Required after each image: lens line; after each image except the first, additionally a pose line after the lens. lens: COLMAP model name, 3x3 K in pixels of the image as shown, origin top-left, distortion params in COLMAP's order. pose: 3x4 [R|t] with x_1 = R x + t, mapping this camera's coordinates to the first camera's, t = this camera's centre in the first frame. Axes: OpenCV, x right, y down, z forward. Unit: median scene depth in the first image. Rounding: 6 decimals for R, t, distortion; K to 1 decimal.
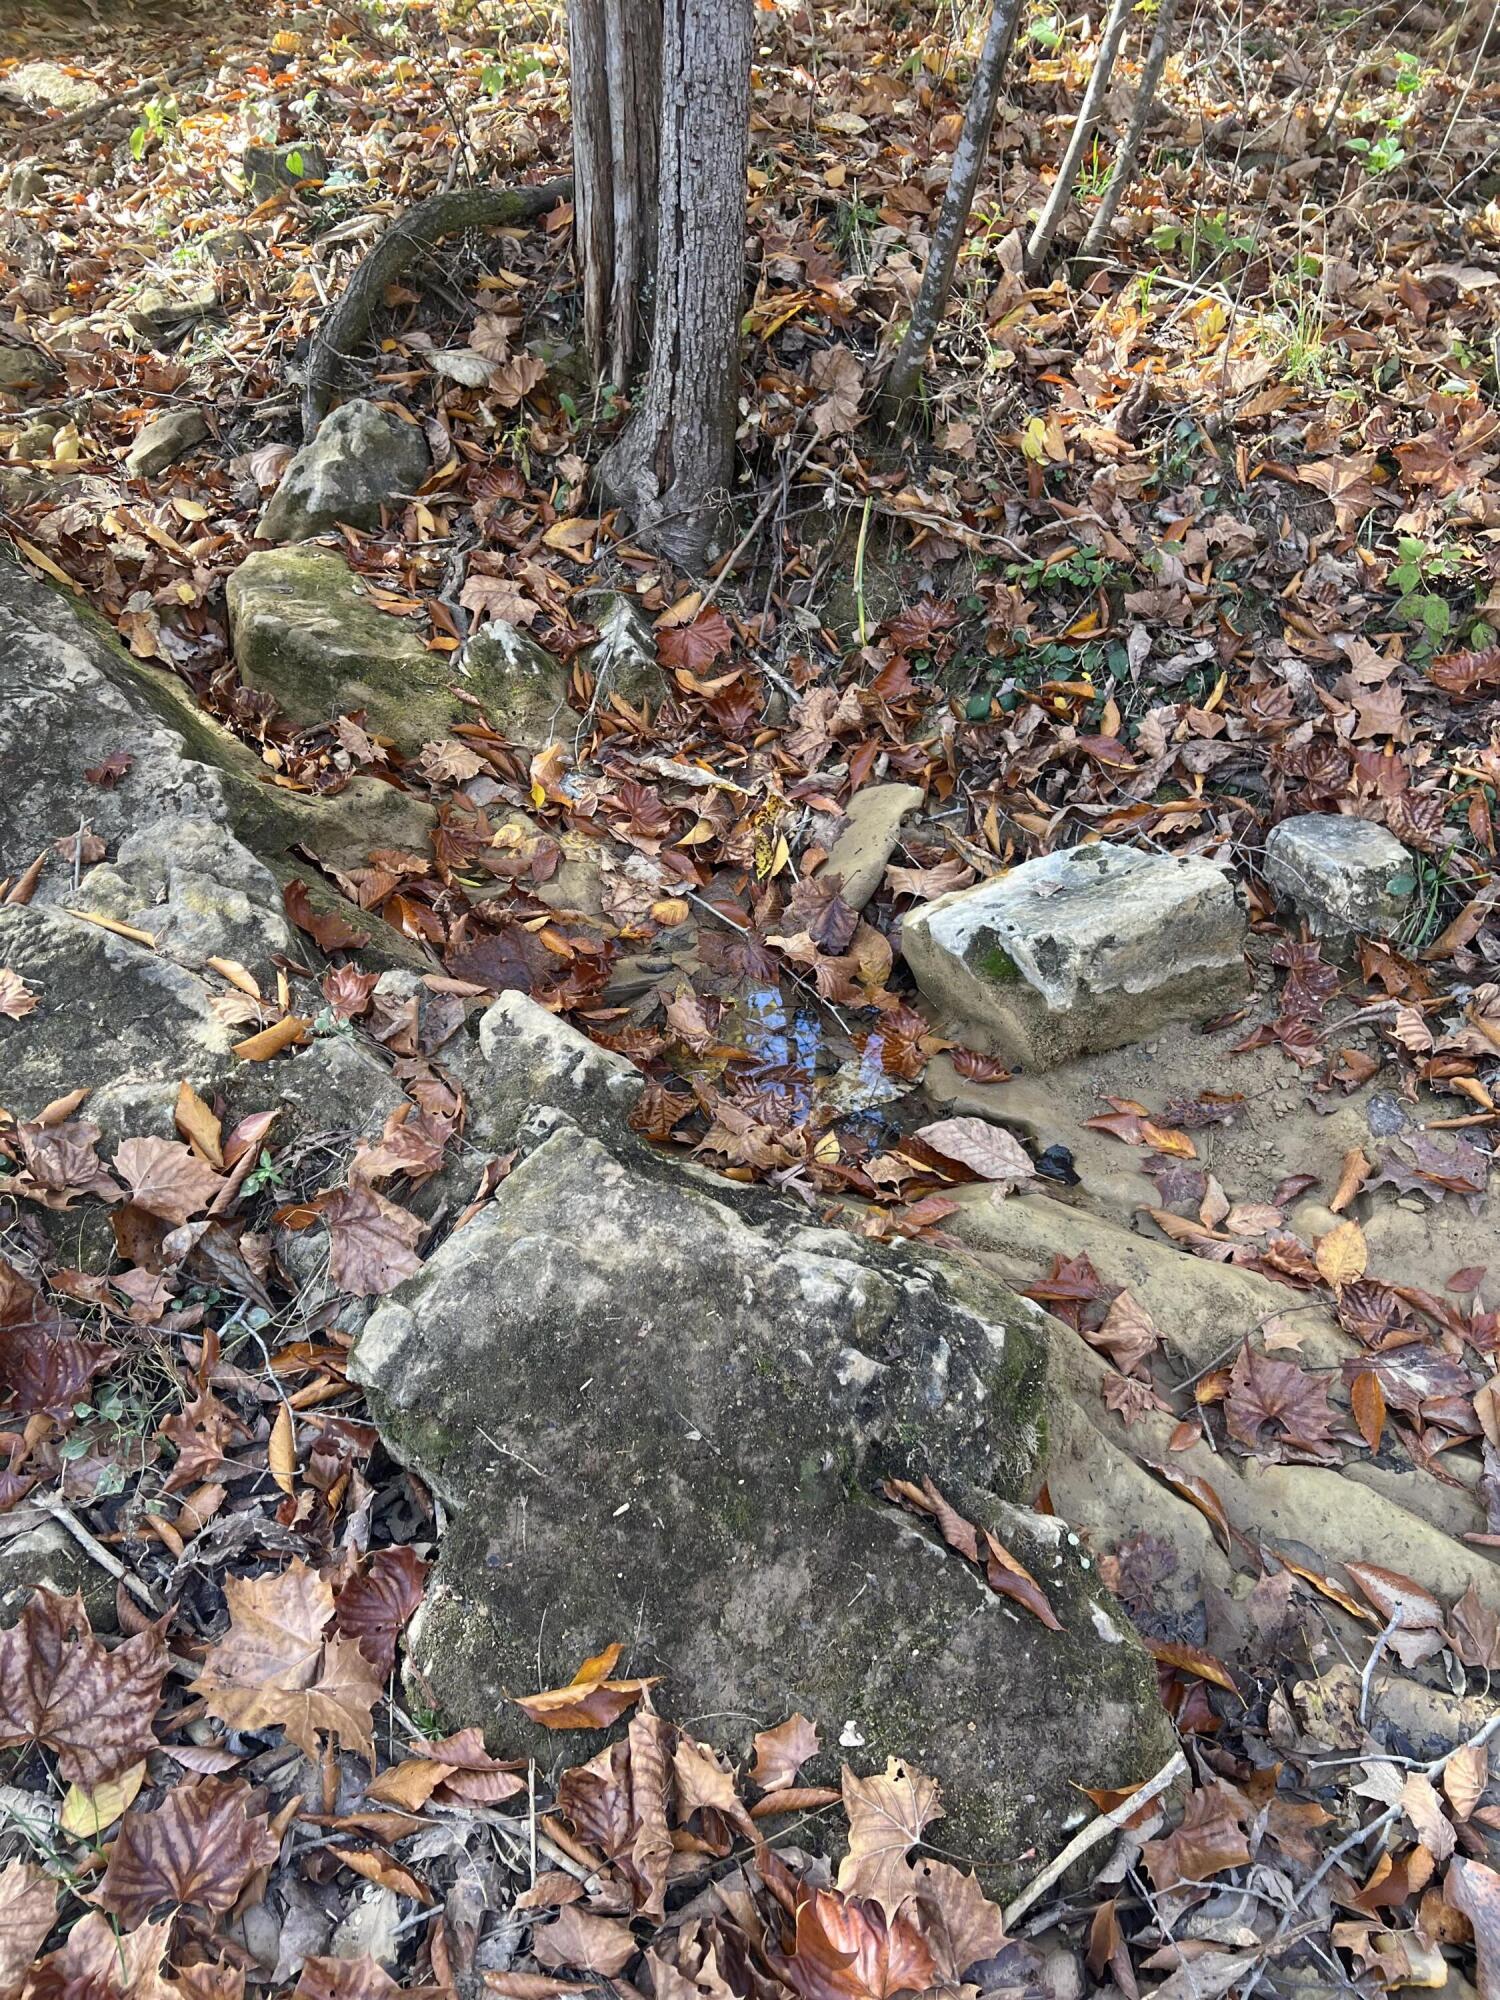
lens RADIAL K [[1369.9, 0, 750.0], [0, 1369.9, 1000.0], [0, 0, 1]] dist [-0.046980, 0.003709]
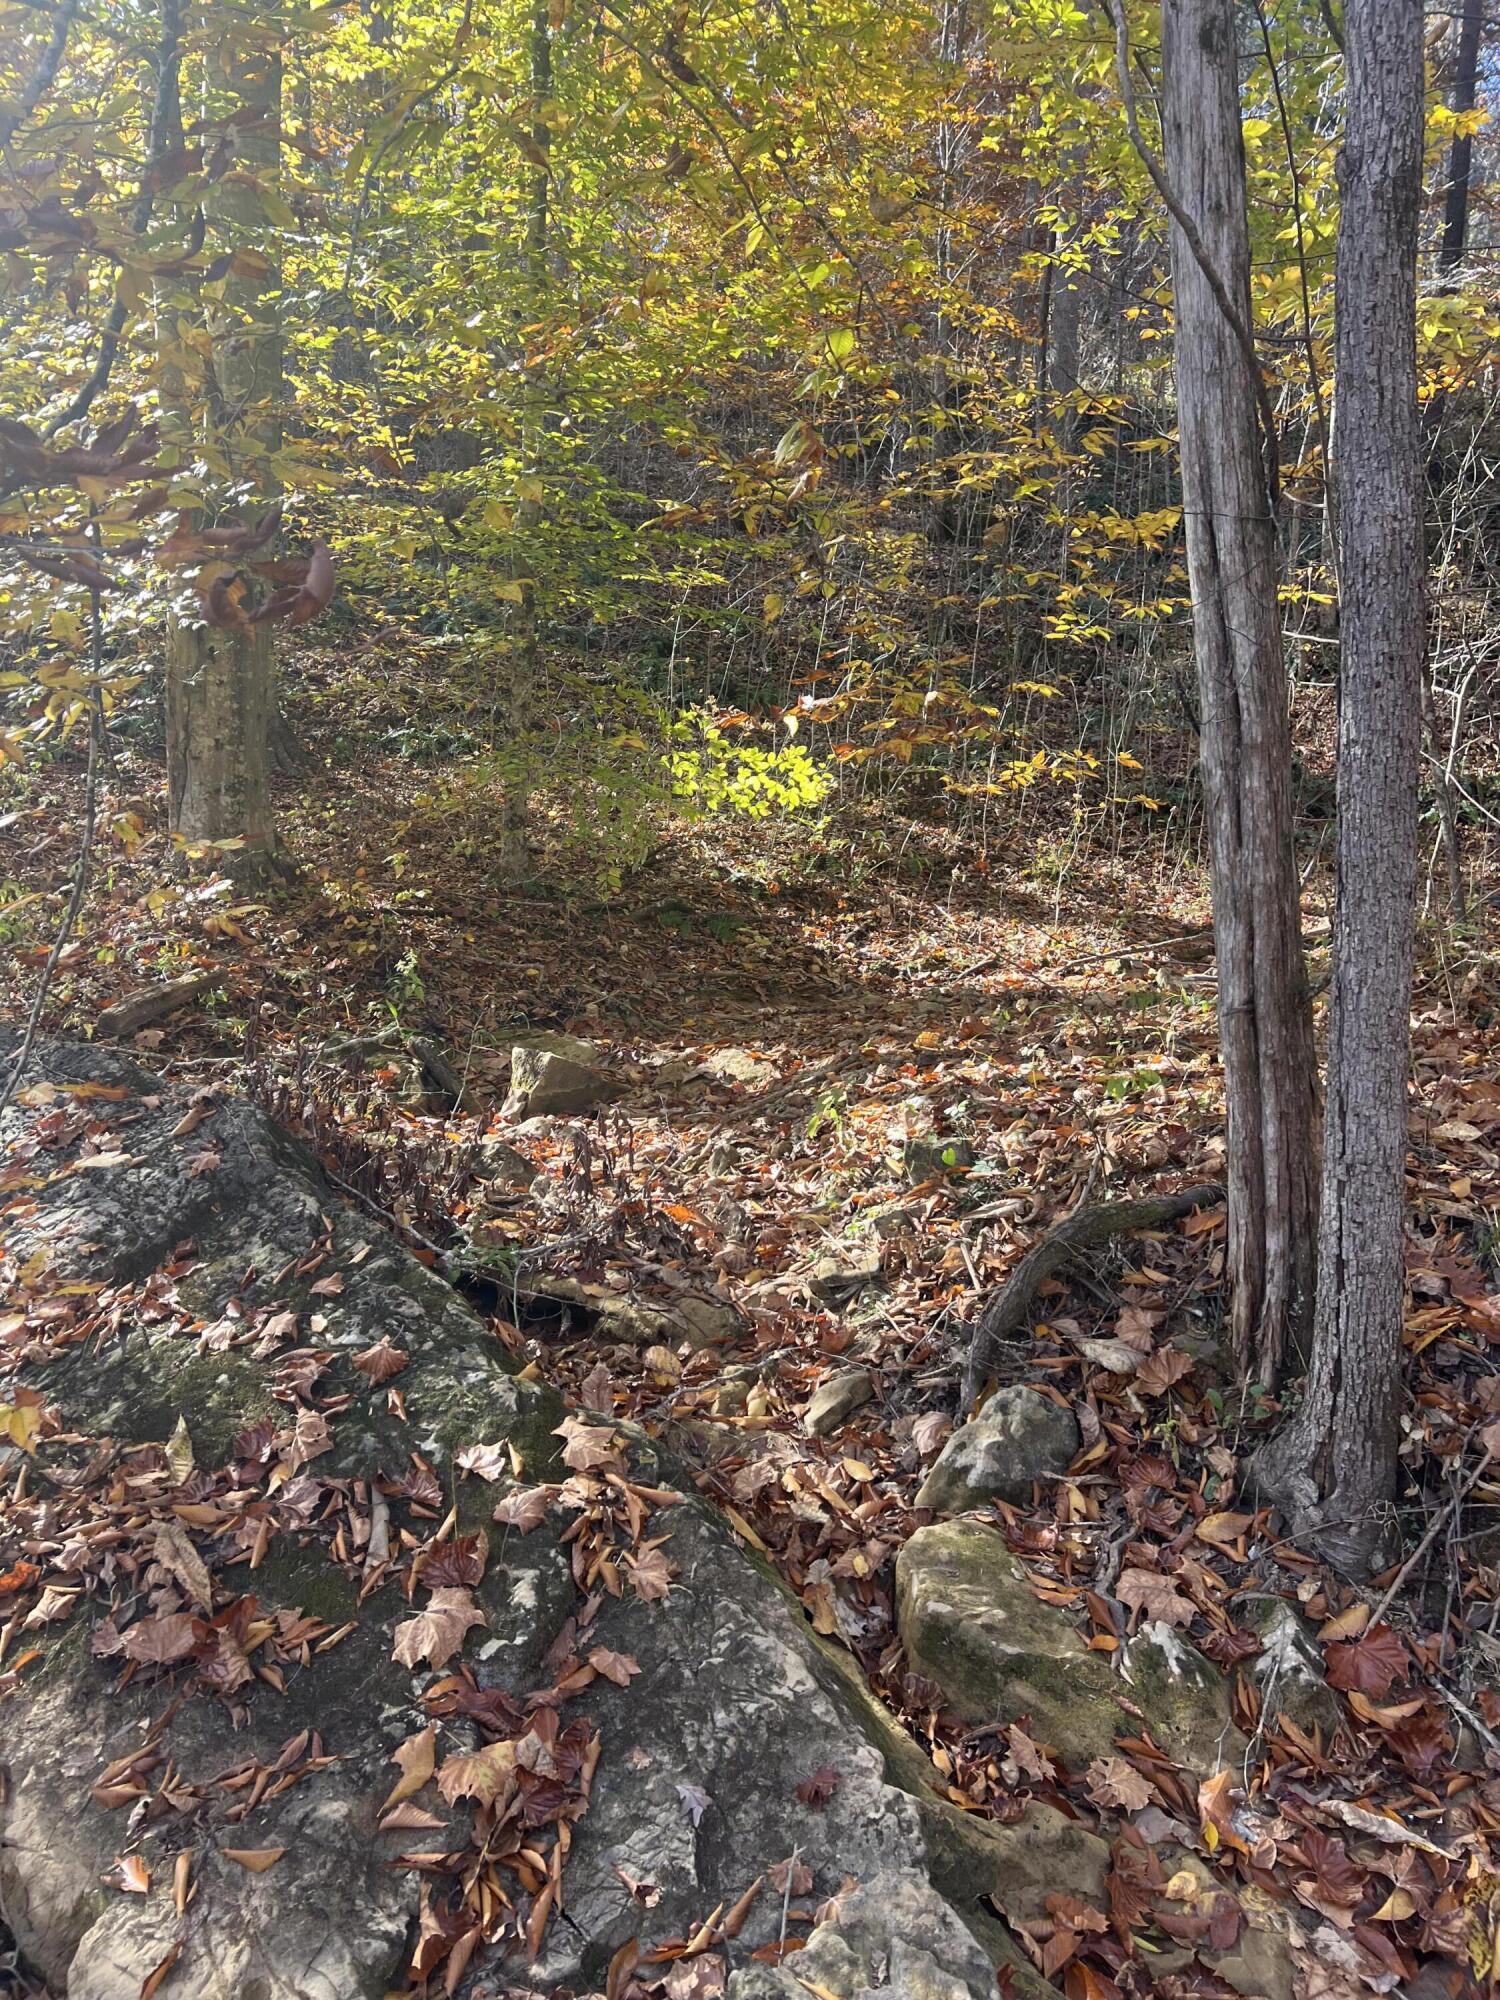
lens RADIAL K [[1369.9, 0, 750.0], [0, 1369.9, 1000.0], [0, 0, 1]] dist [-0.046980, 0.003709]
pose [[0.936156, -0.050169, -0.347986, -0.094925], [-0.149166, 0.839595, -0.522332, -0.096204], [0.318372, 0.540892, 0.778508, -0.120452]]
